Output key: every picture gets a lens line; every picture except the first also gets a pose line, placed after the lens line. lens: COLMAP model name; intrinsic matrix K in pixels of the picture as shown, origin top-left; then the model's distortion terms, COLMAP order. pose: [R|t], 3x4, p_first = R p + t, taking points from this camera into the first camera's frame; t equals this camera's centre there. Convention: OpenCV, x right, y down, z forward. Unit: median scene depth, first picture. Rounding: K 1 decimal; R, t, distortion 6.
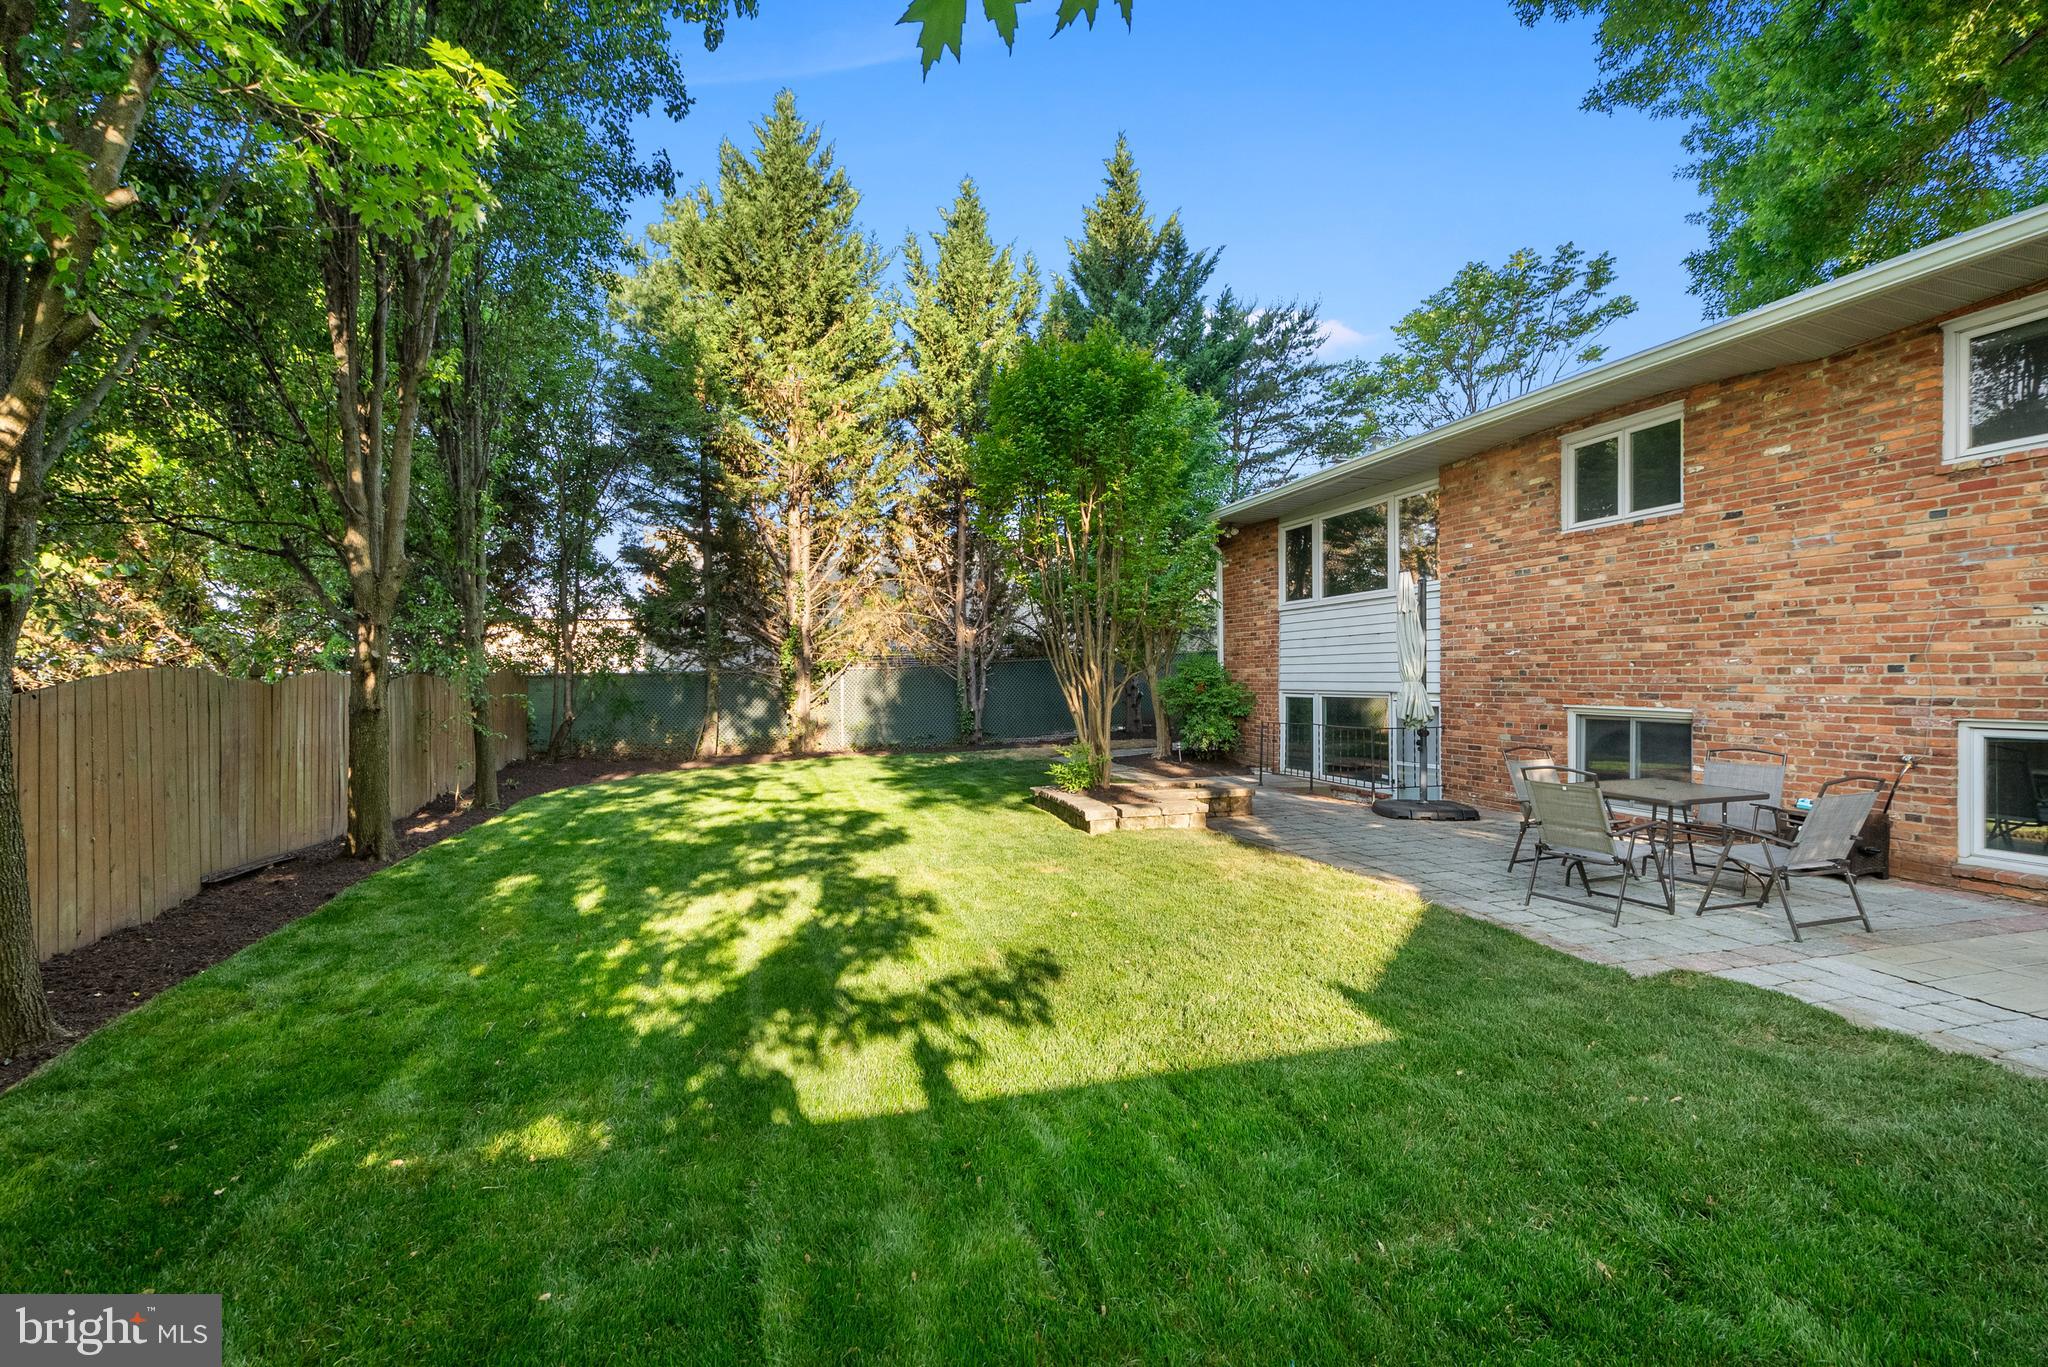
lens RADIAL K [[949.1, 0, 1013.9], [0, 949.1, 675.9], [0, 0, 1]] dist [0.010537, -0.001220]
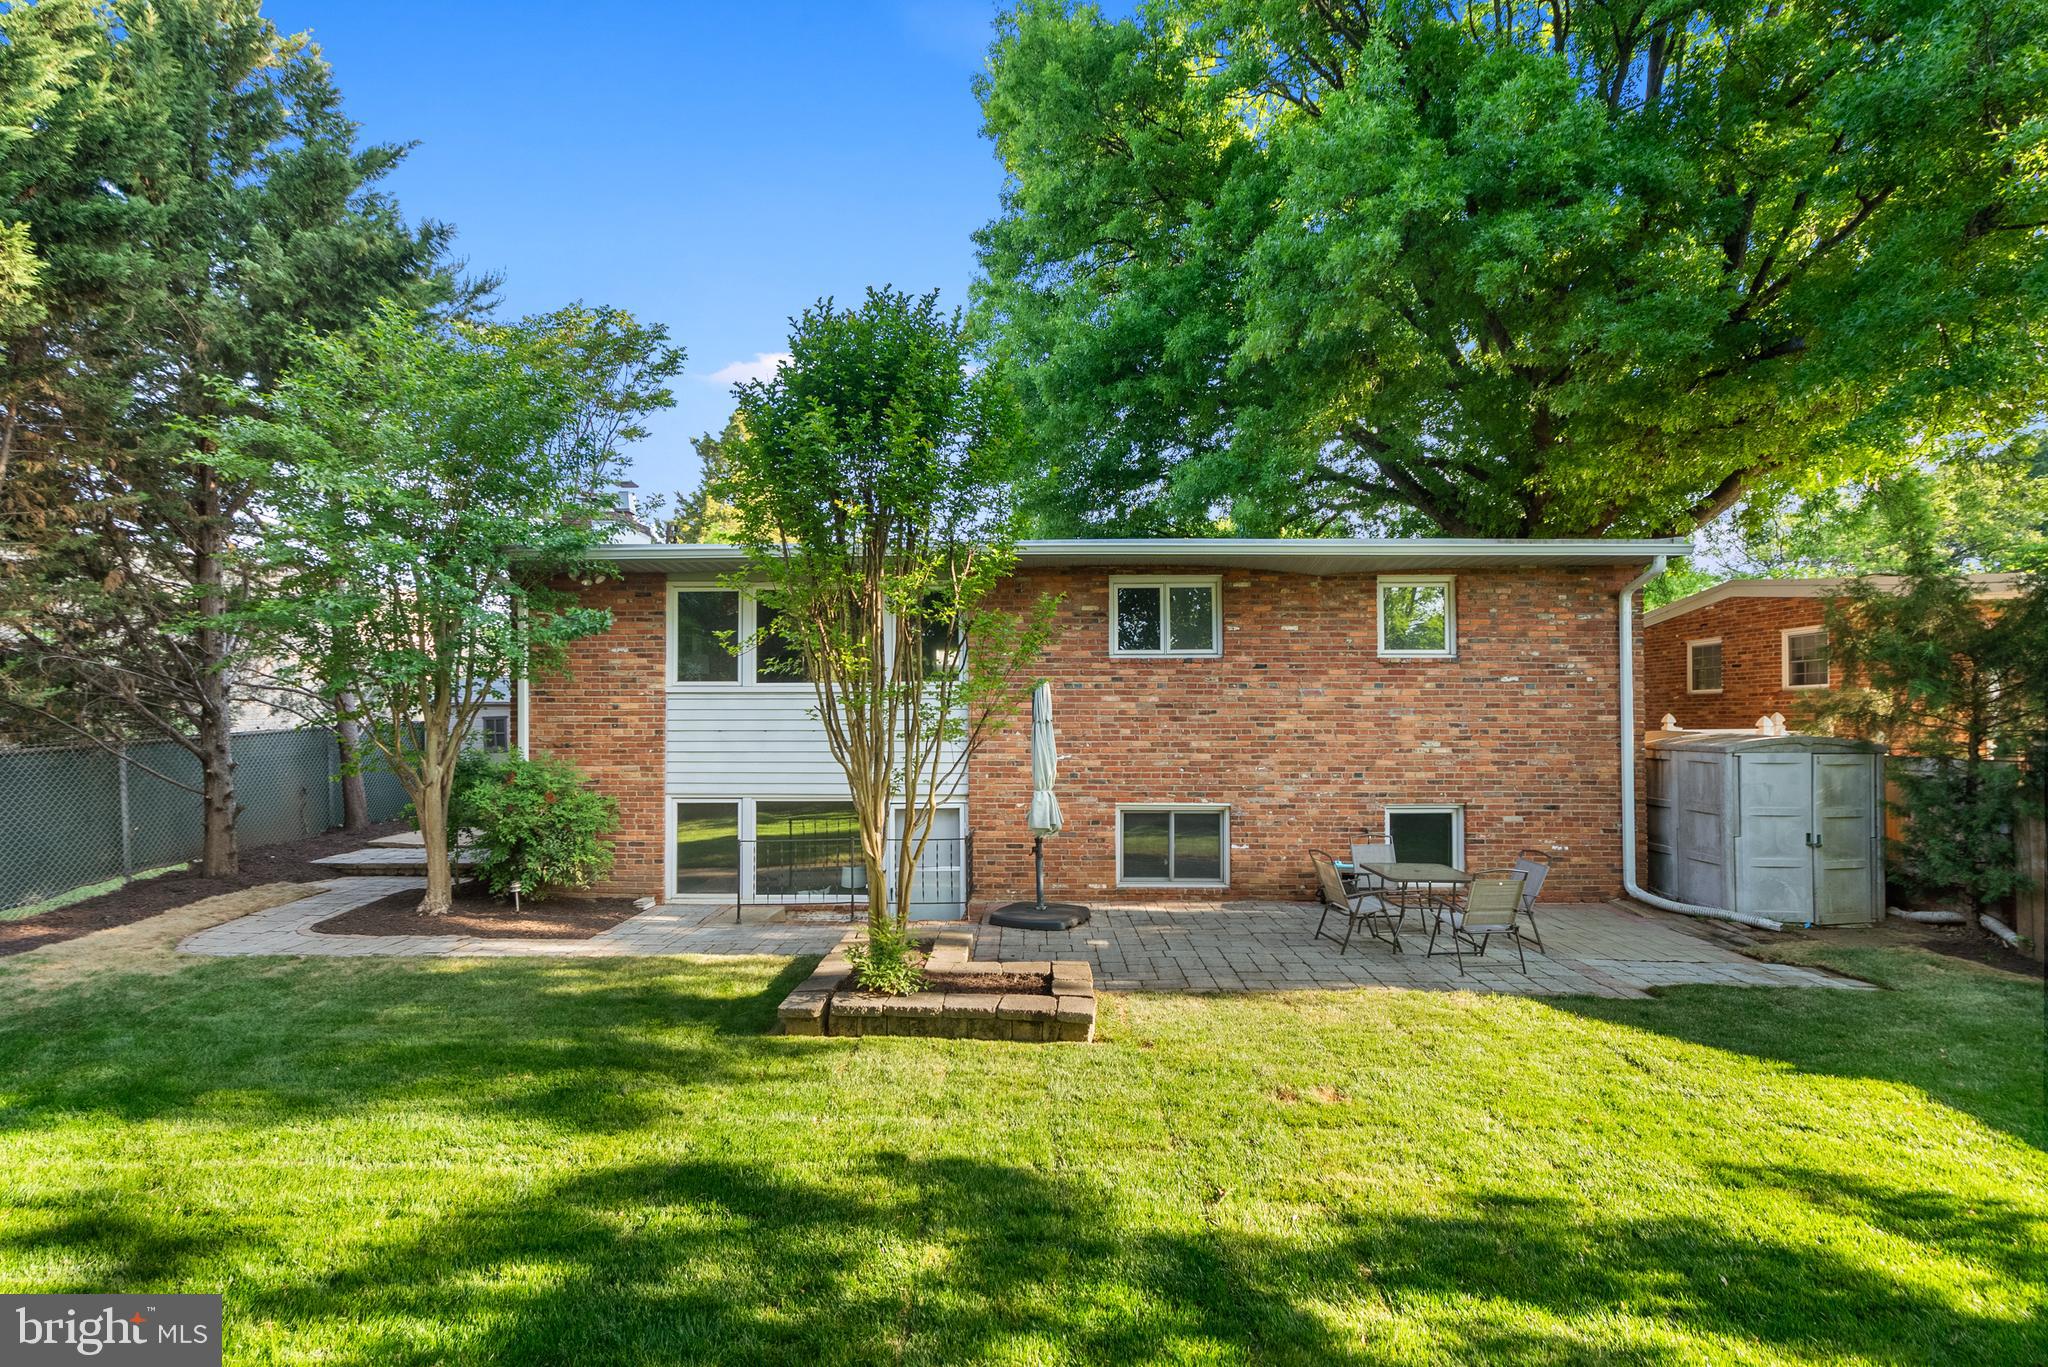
lens RADIAL K [[937.1, 0, 1017.0], [0, 937.1, 698.7], [0, 0, 1]] dist [-0.000502, 0.000202]
pose [[0.287577, 0.025131, 0.957428, -0.694991], [-0.003516, 0.999677, -0.025184, -0.083698], [-0.957751, 0.003876, 0.287572, 0.948413]]
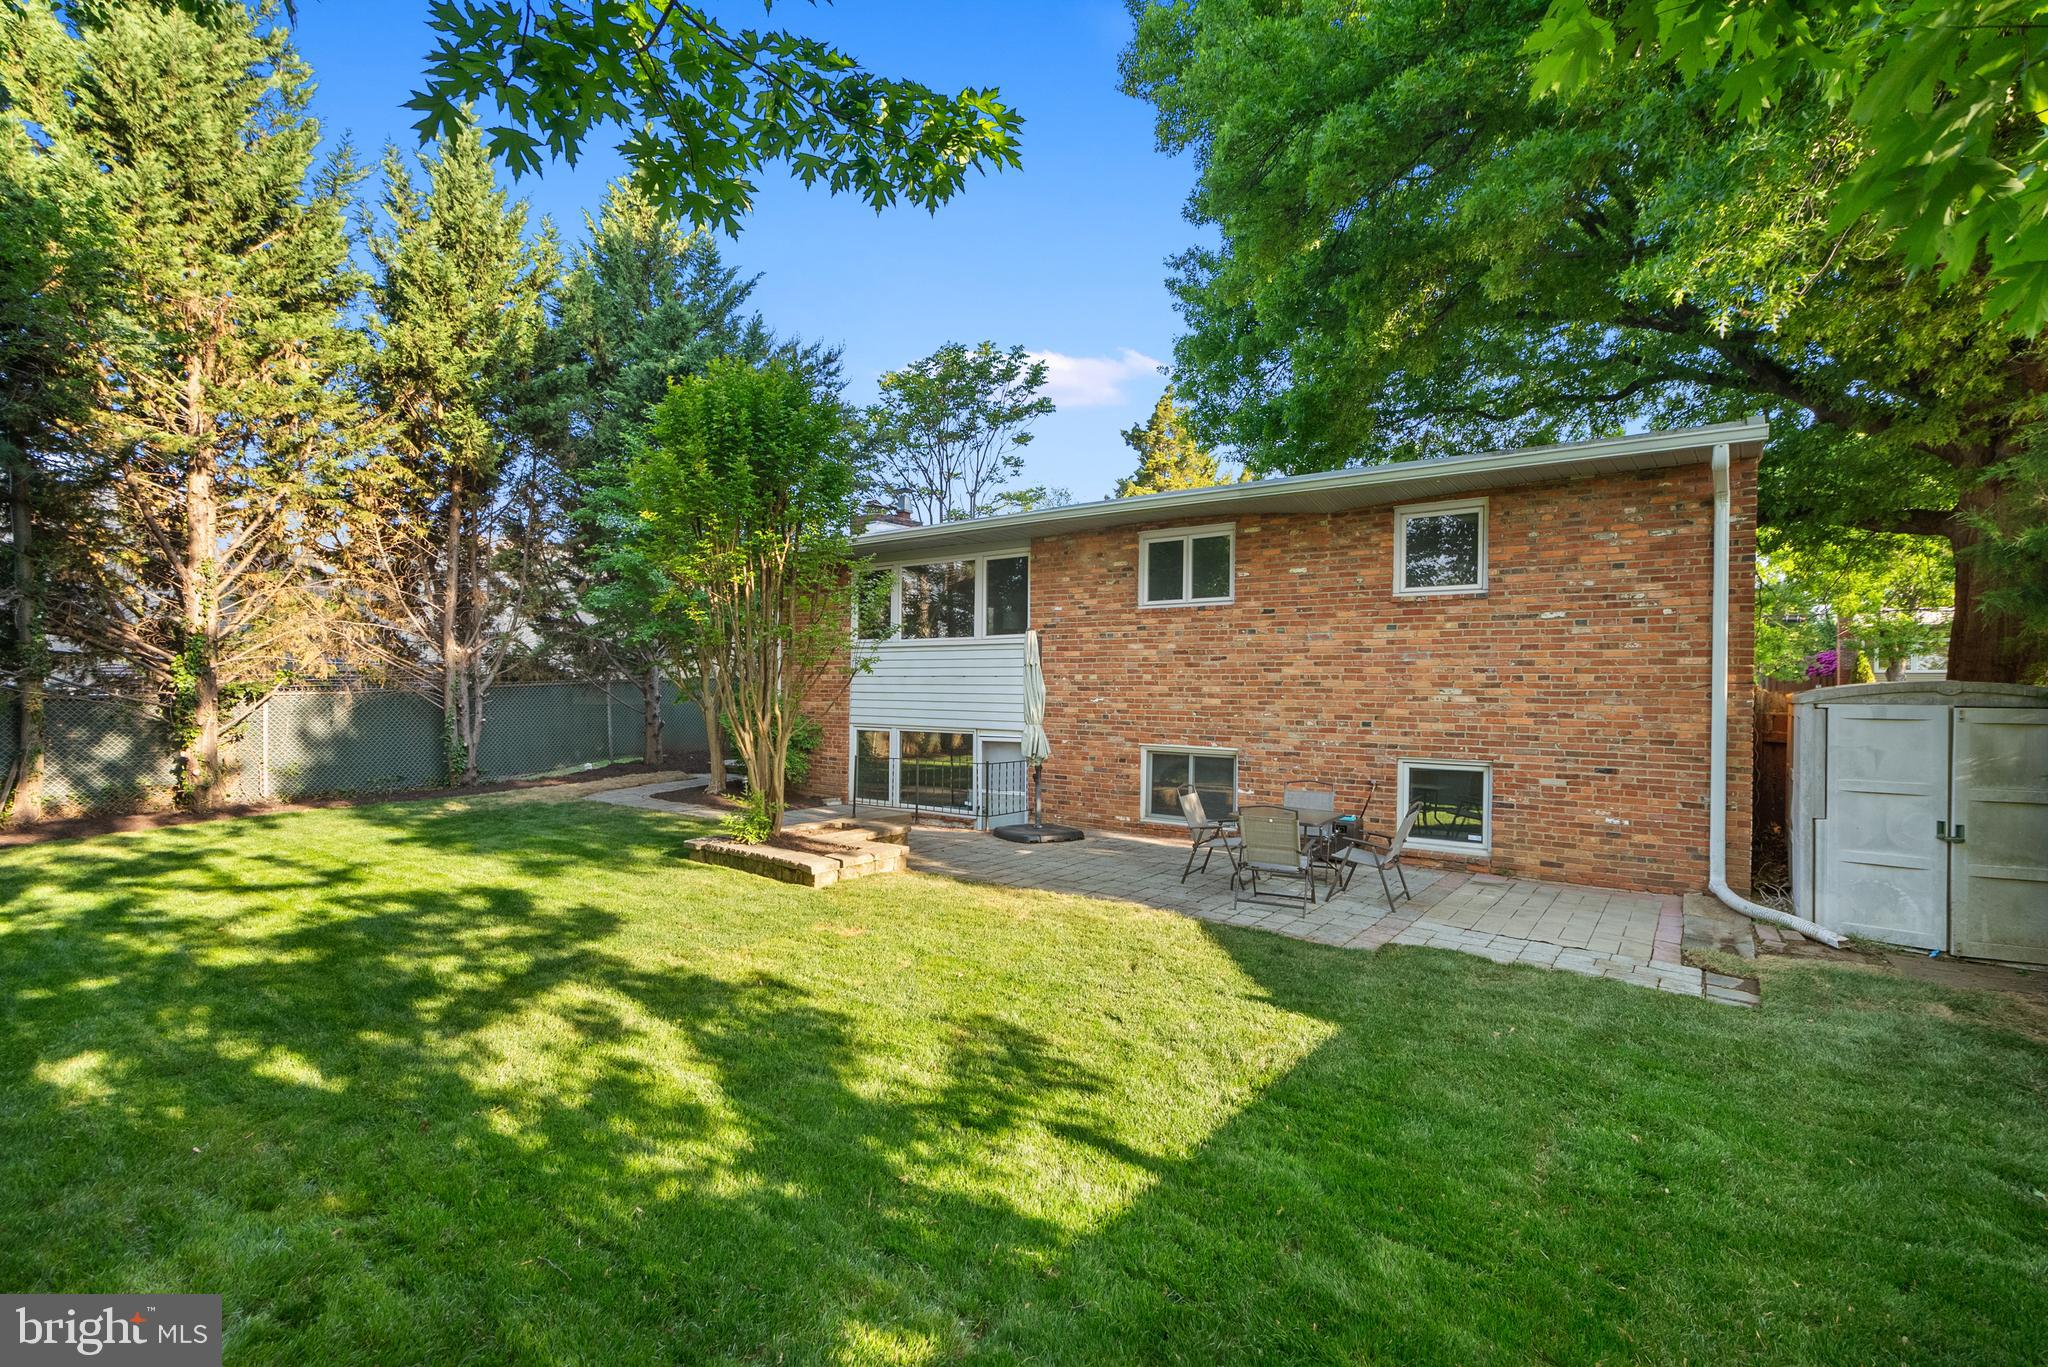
lens RADIAL K [[949.9, 0, 1020.6], [0, 949.9, 691.8], [0, 0, 1]] dist [0.000504, 0.001103]
pose [[0.792378, 0.013813, 0.609874, -0.393155], [-0.017807, 0.999841, 0.000489, -0.043735], [-0.609771, -0.011248, 0.792498, 0.109249]]
